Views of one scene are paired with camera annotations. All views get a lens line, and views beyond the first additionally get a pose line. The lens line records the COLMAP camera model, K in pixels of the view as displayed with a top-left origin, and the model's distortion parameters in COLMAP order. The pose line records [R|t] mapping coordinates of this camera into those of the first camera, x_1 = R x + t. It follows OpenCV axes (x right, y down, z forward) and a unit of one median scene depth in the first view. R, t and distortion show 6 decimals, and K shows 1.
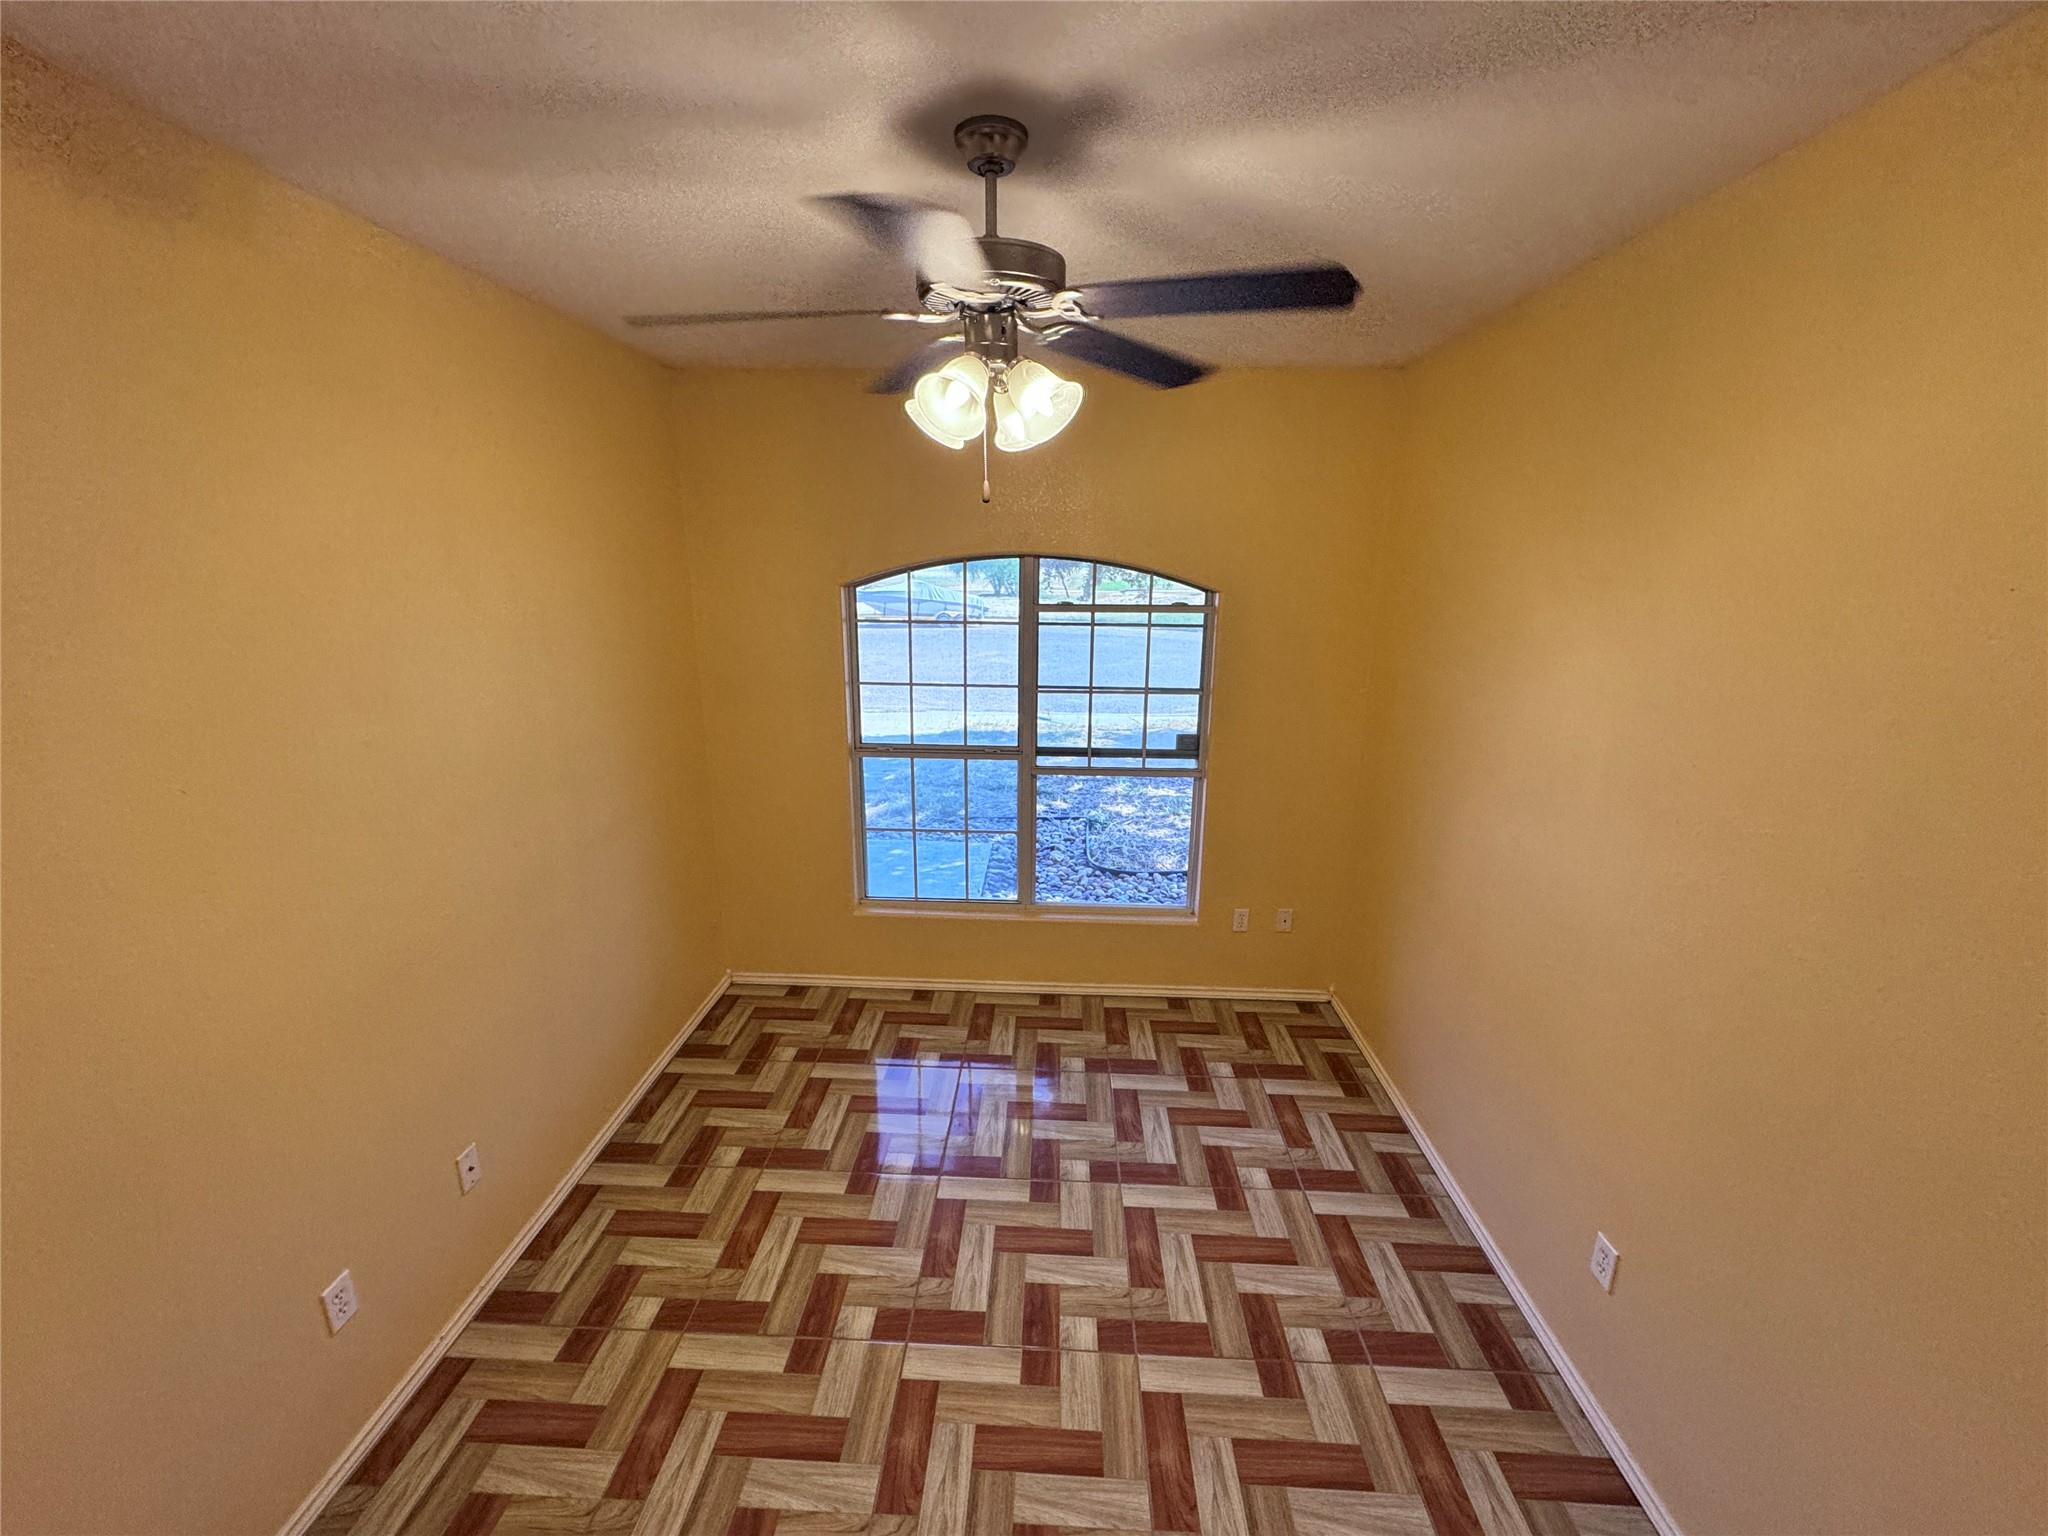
lens RADIAL K [[817.2, 0, 1019.1], [0, 817.2, 765.3], [0, 0, 1]] dist [-0.003409, -0.000296]
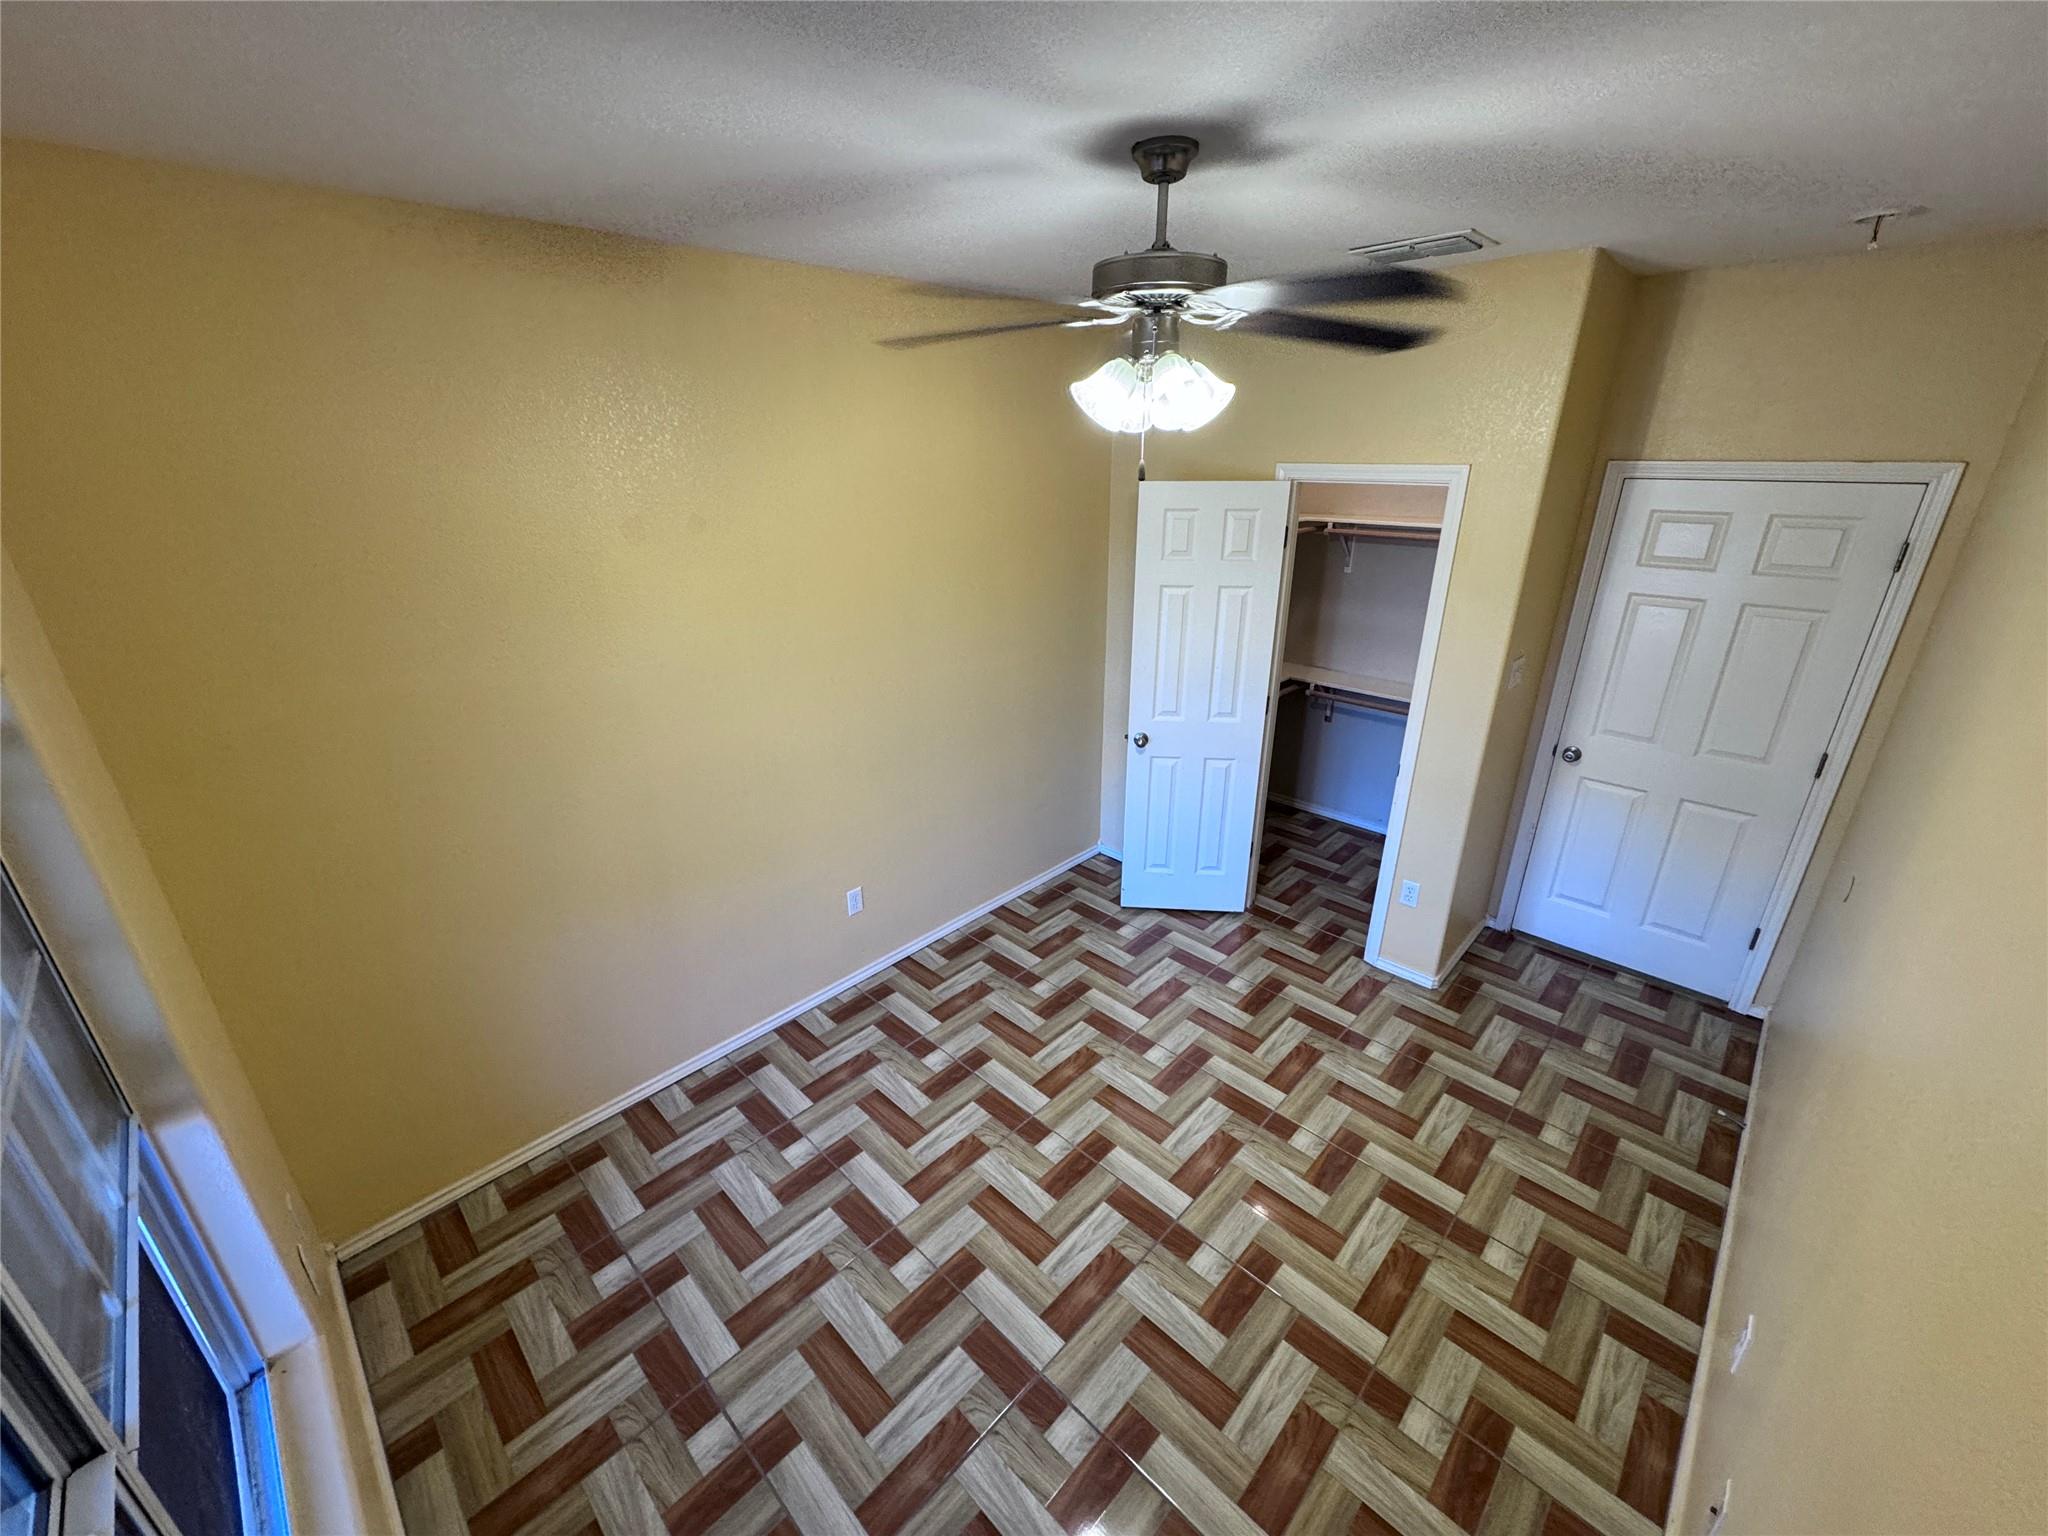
lens RADIAL K [[817.2, 0, 1019.1], [0, 817.2, 765.3], [0, 0, 1]] dist [-0.003409, -0.000296]
pose [[-0.750076, -0.240976, 0.615887, -0.413329], [0.165660, 0.833107, 0.527721, -0.371712], [-0.640268, 0.497859, -0.584973, 1.177882]]
